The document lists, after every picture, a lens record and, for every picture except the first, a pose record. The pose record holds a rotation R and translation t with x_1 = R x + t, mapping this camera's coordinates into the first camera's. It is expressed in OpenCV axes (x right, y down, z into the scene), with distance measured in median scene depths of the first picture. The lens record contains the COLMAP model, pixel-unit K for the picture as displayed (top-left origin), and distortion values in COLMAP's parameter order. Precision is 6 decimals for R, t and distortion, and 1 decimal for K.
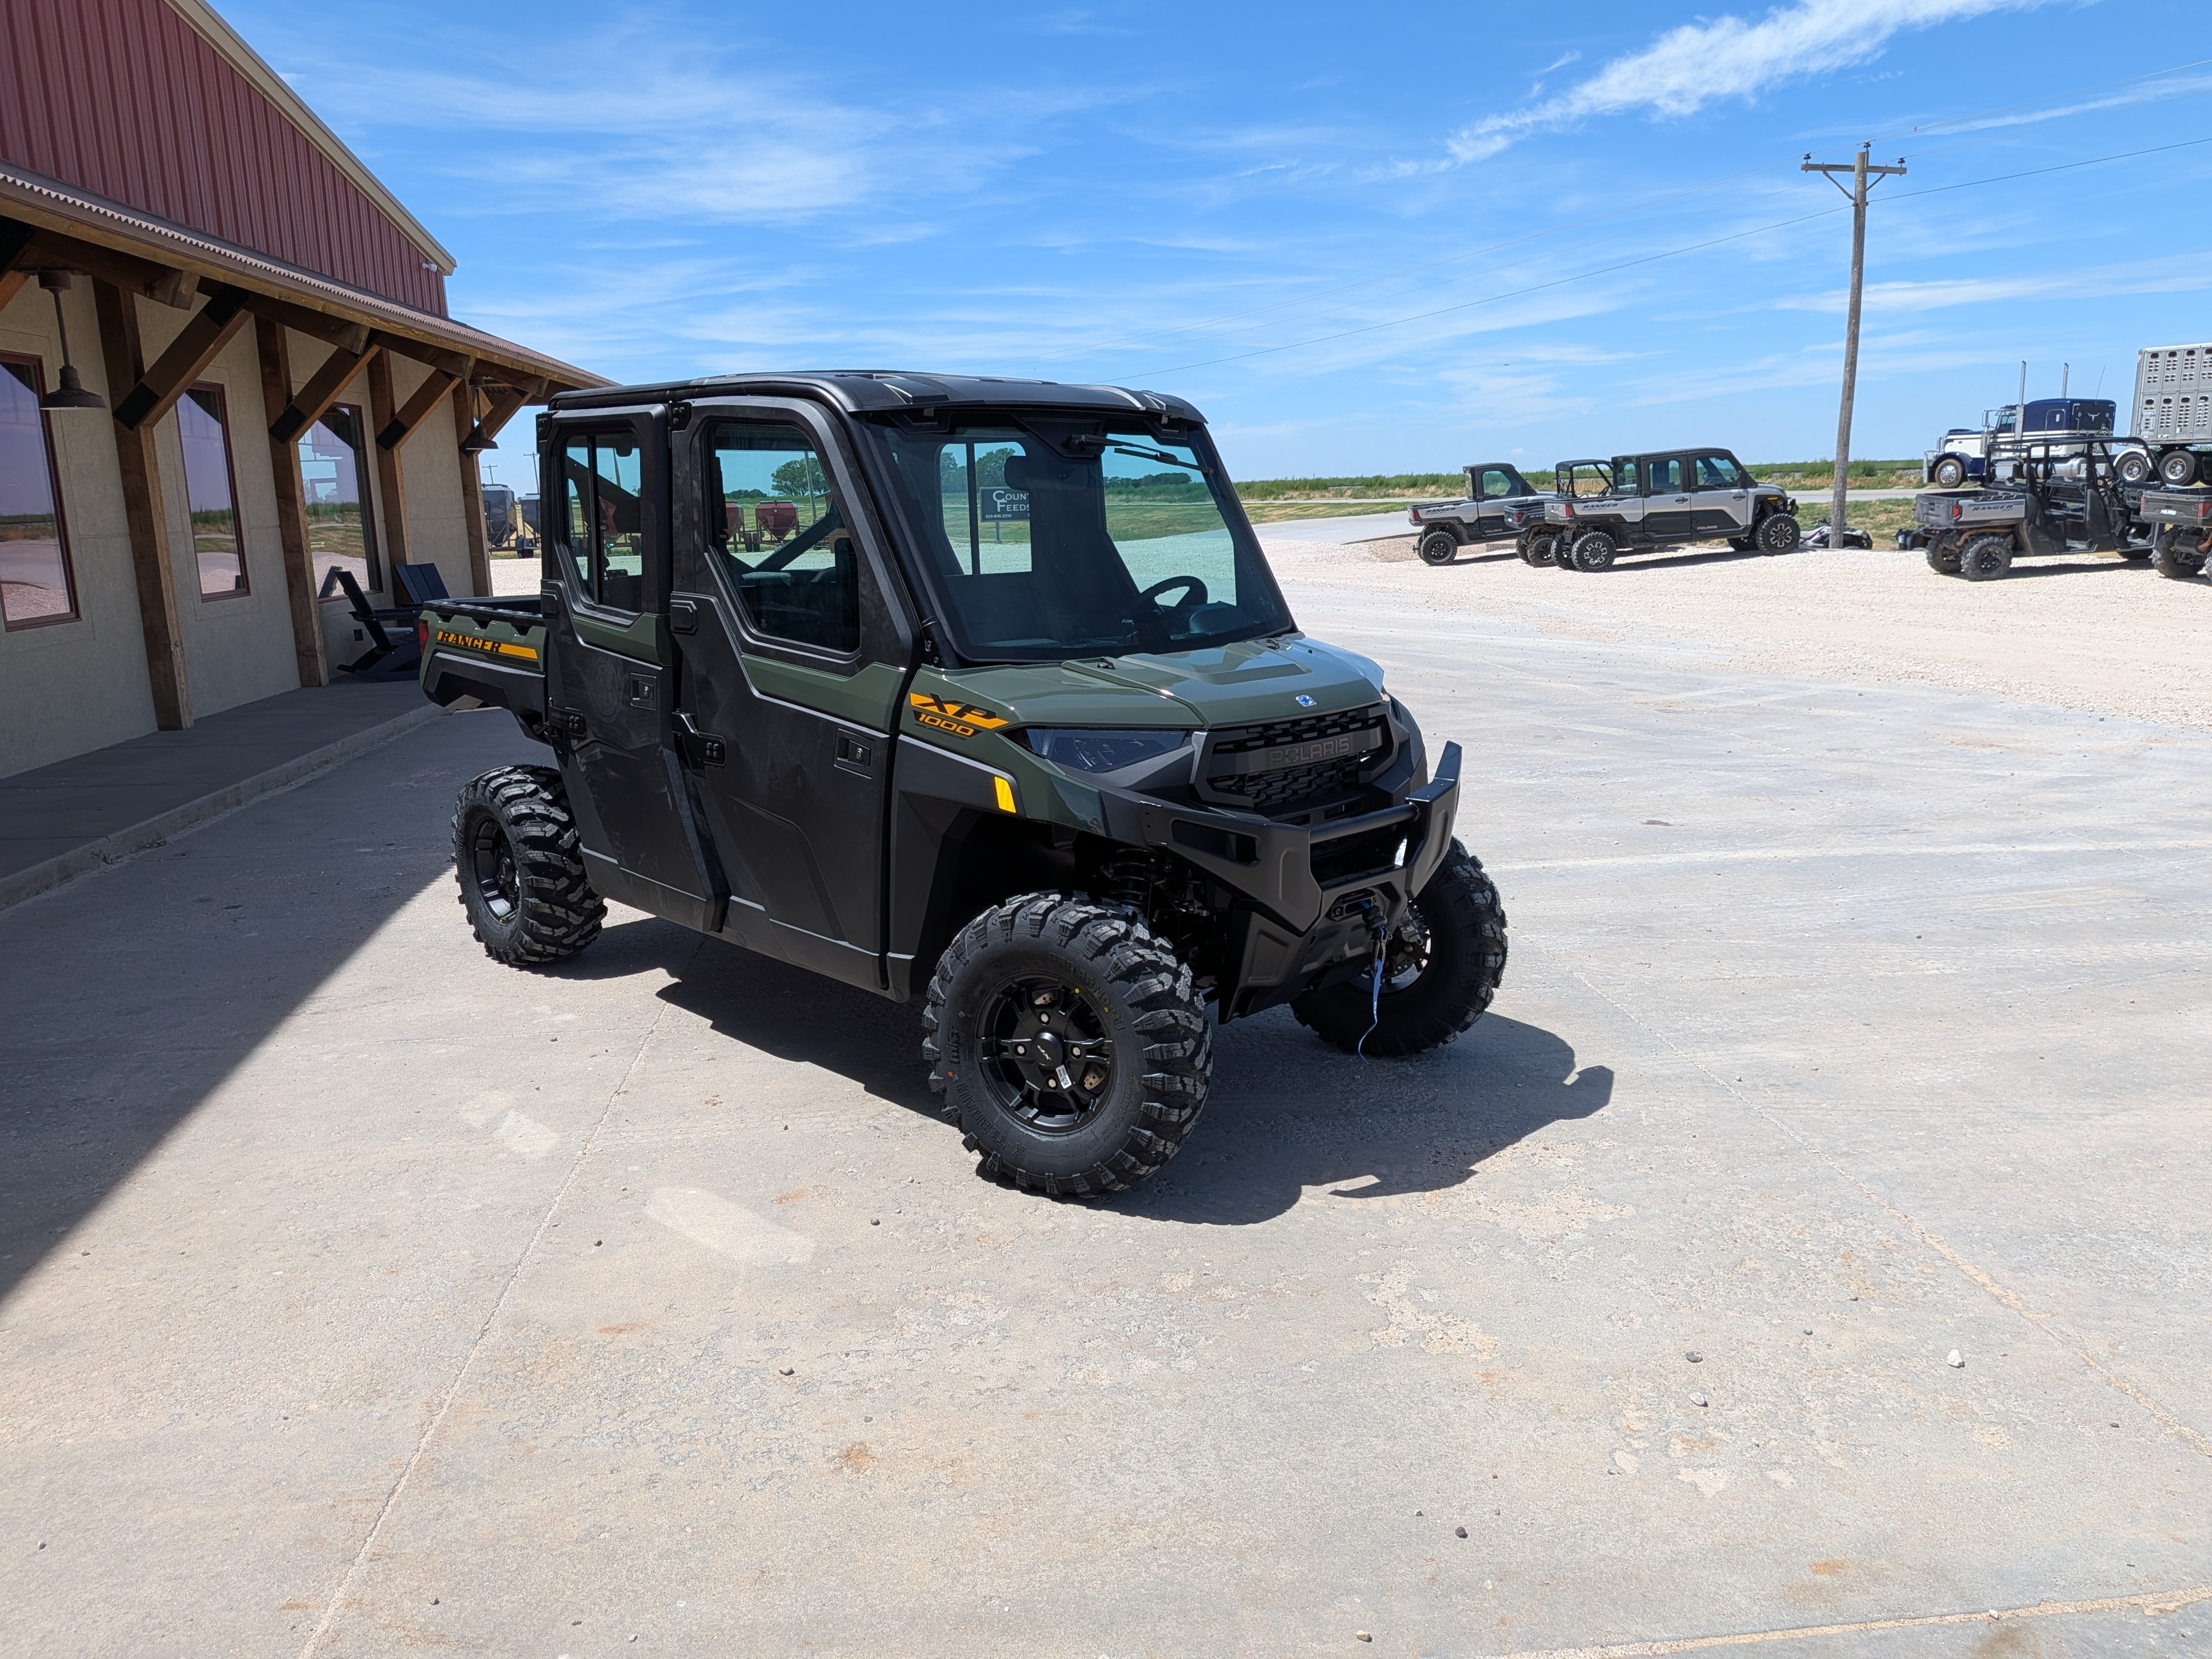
lens RADIAL K [[1606.8, 0, 1114.3], [0, 1606.8, 816.9], [0, 0, 1]] dist [0.023955, -0.048457]
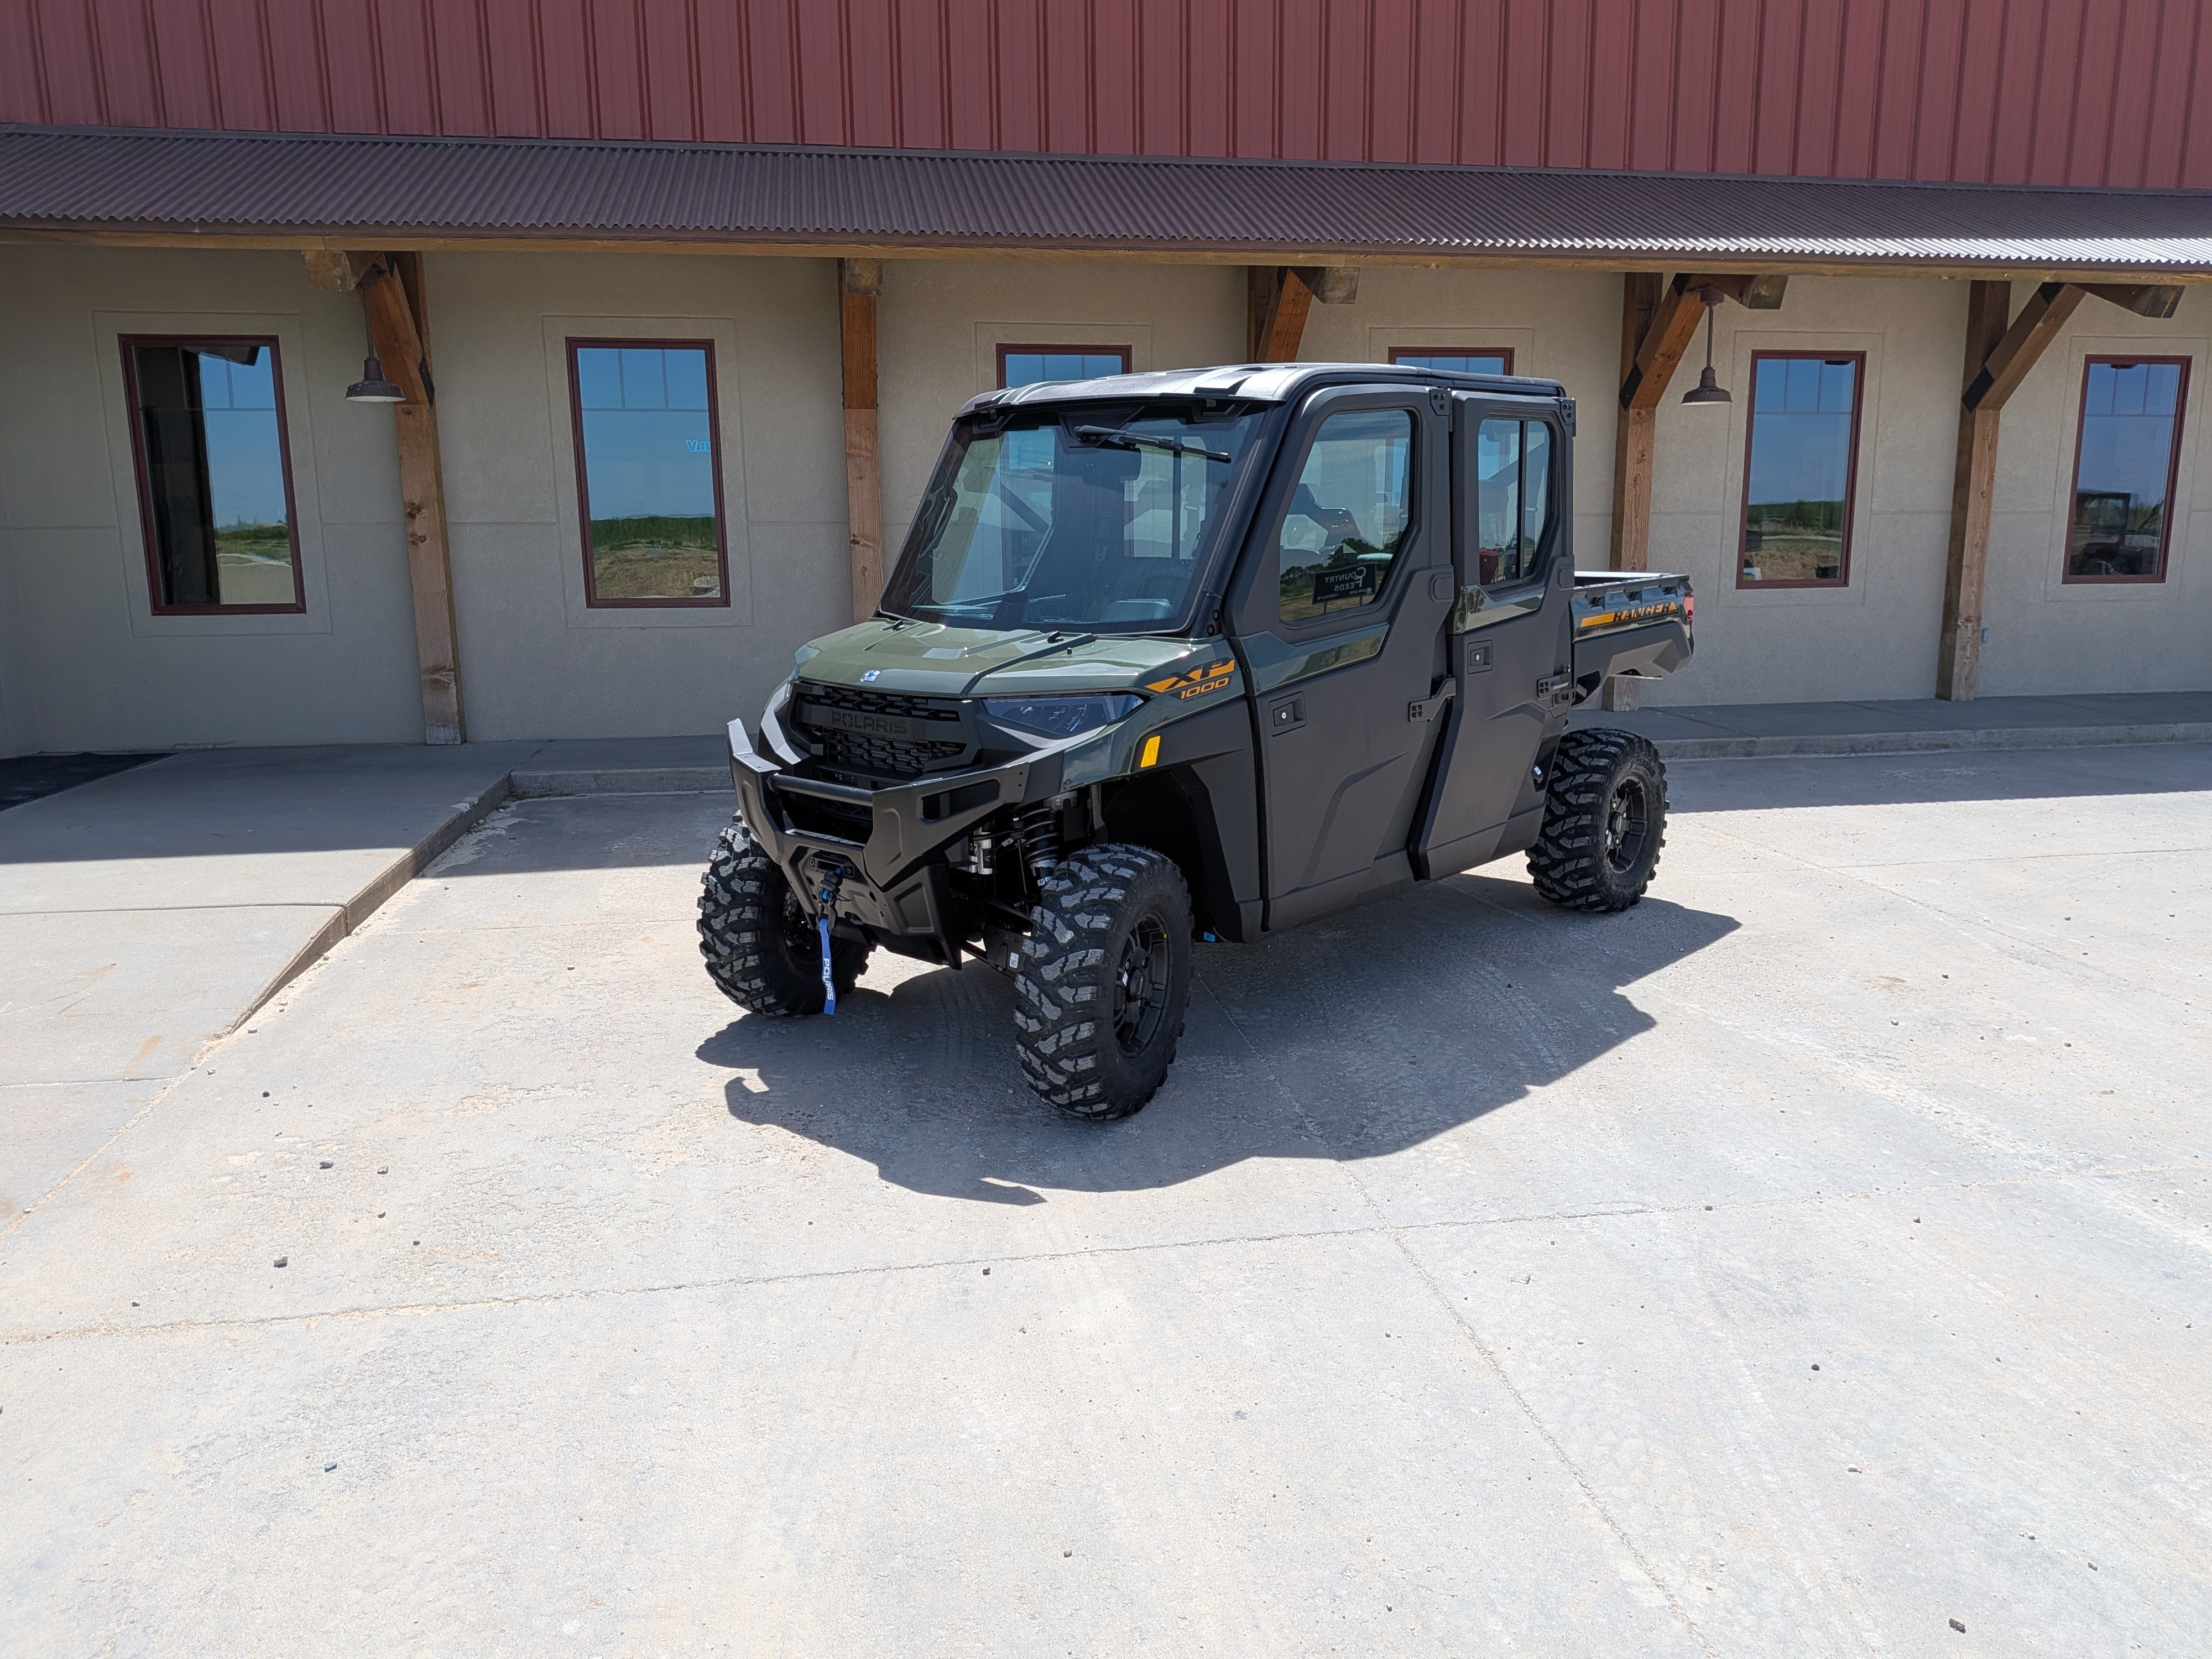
lens RADIAL K [[1606.8, 0, 1114.3], [0, 1606.8, 816.9], [0, 0, 1]] dist [0.023955, -0.048457]
pose [[0.063419, 0.205524, -0.976595, 1.052294], [-0.189946, 0.963163, 0.190362, -0.190655], [0.979744, 0.173427, 0.100121, 0.923732]]
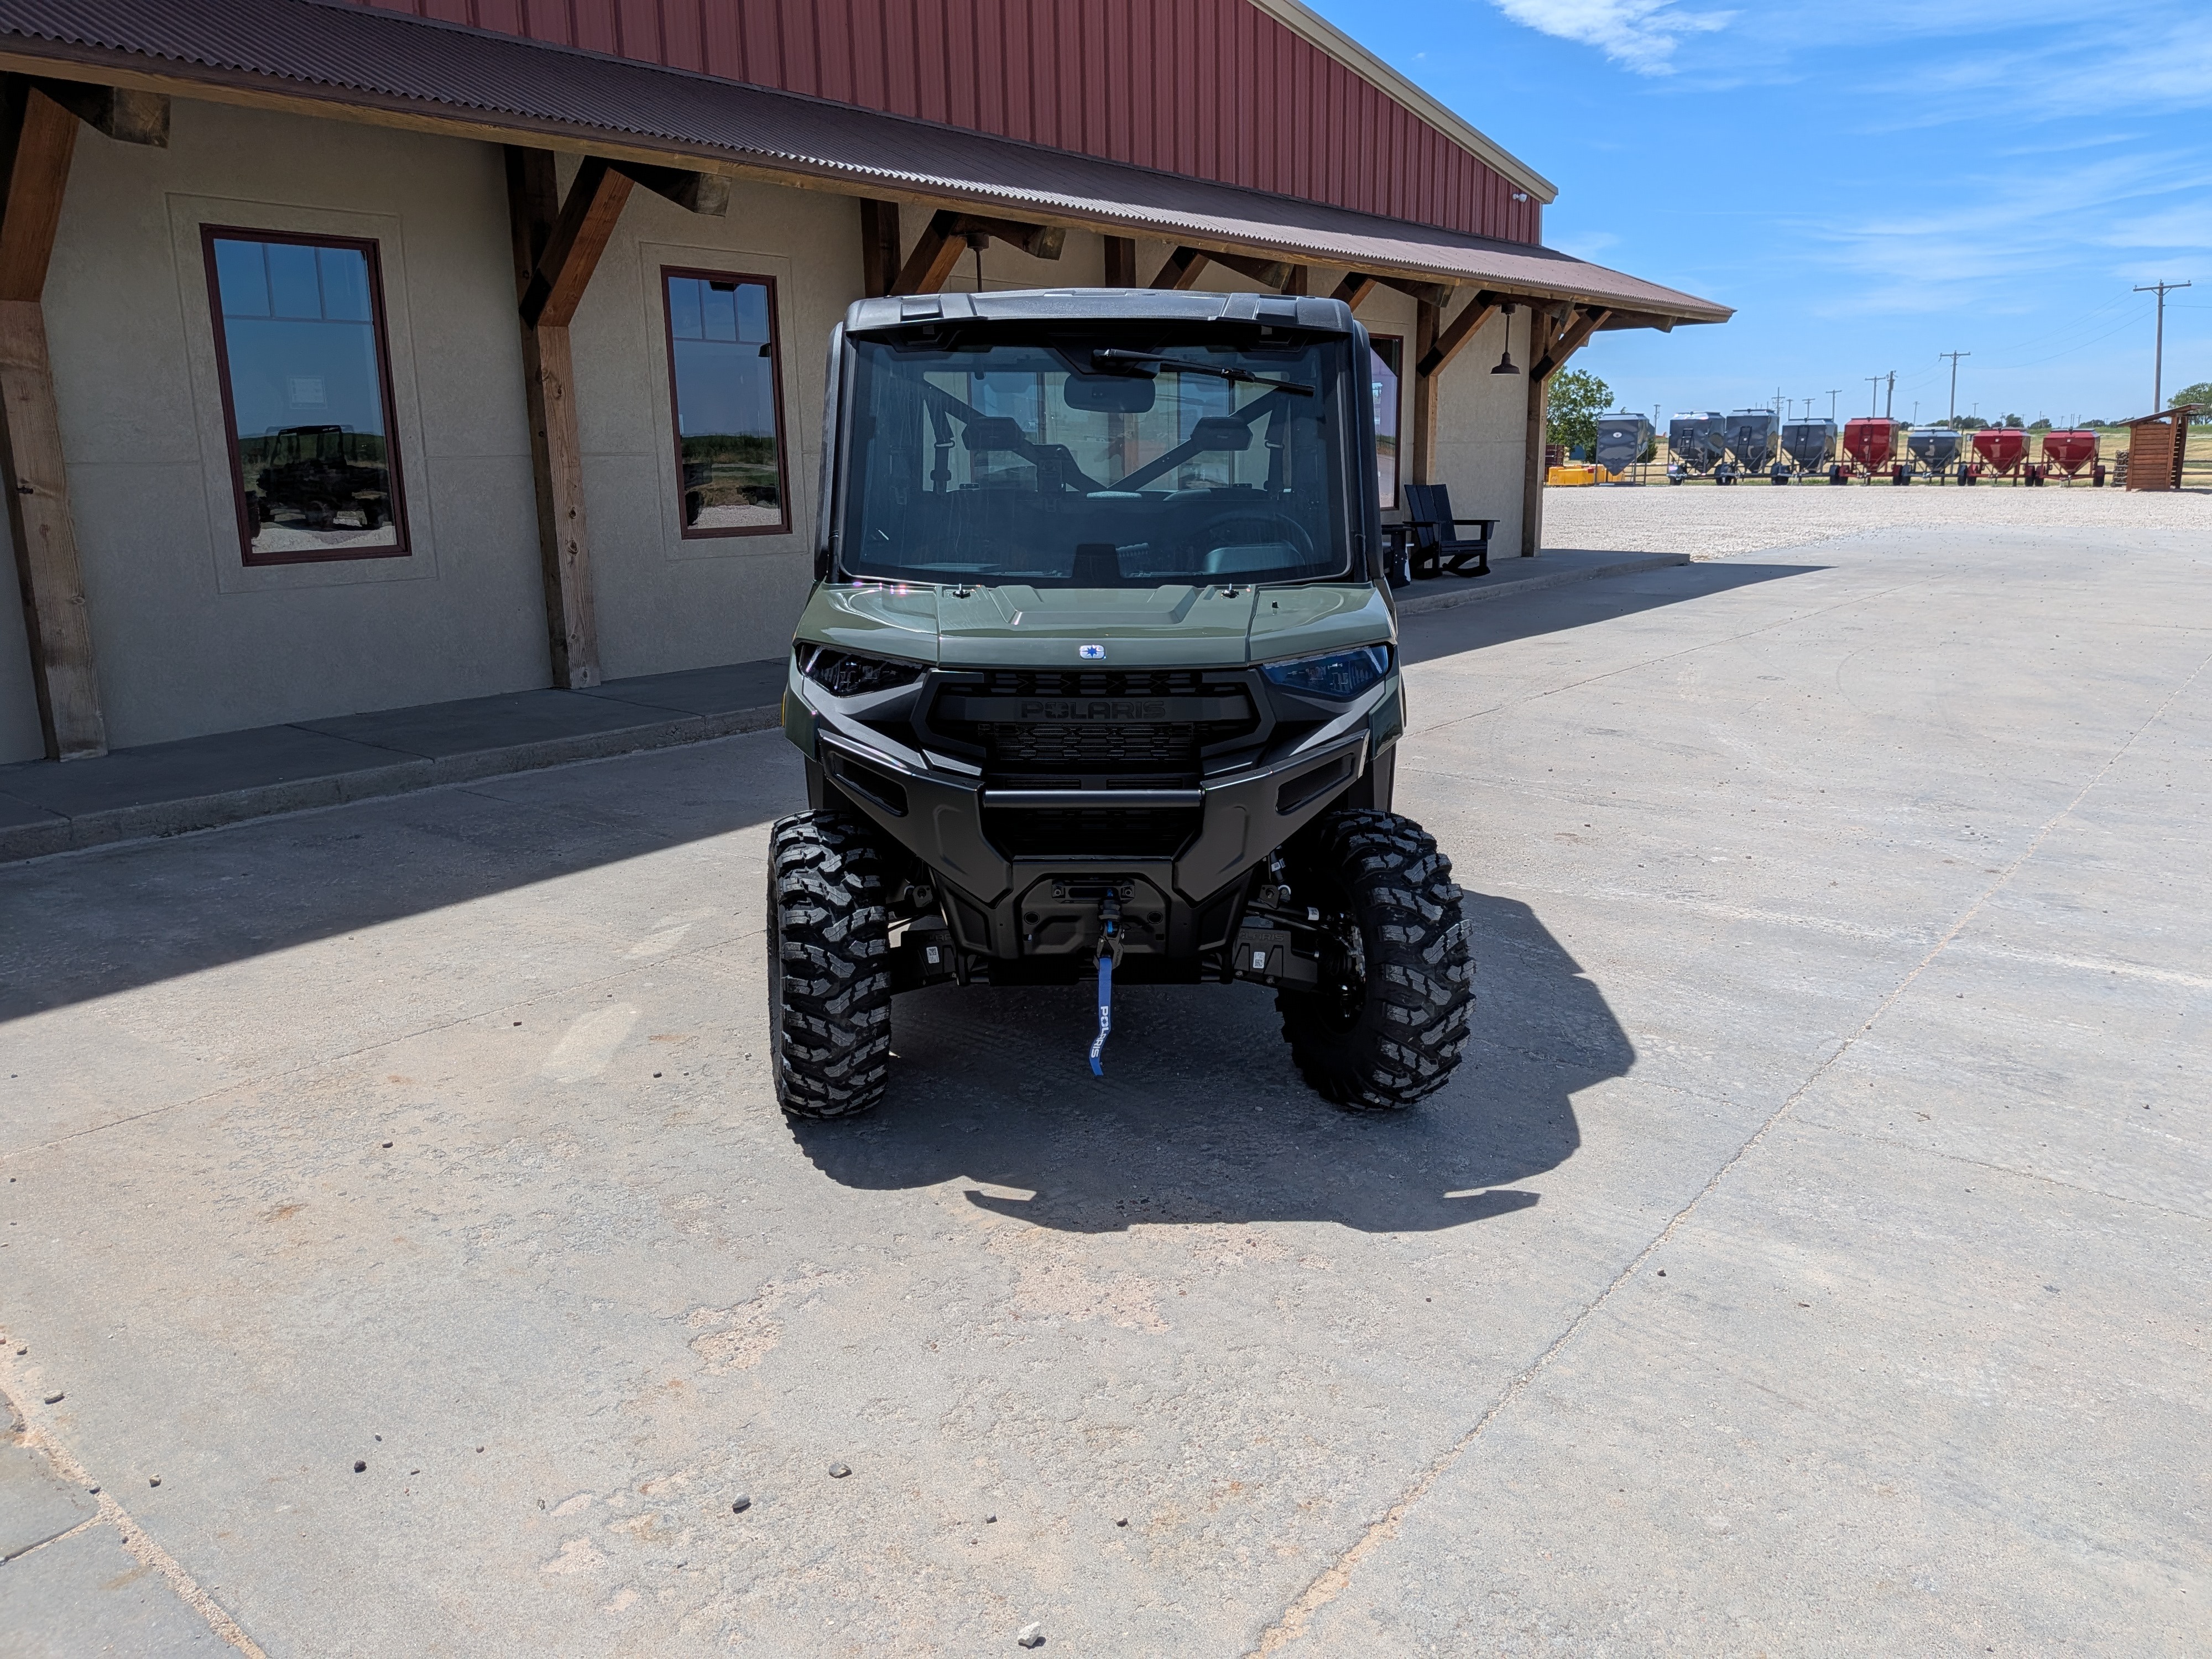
lens RADIAL K [[1609.2, 0, 1144.9], [0, 1609.2, 769.3], [0, 0, 1]] dist [0.016275, -0.030596]
pose [[0.720426, 0.155140, -0.675957, 0.647040], [-0.144353, 0.986856, 0.072645, -0.067473], [0.678342, 0.045241, 0.733352, 0.322097]]
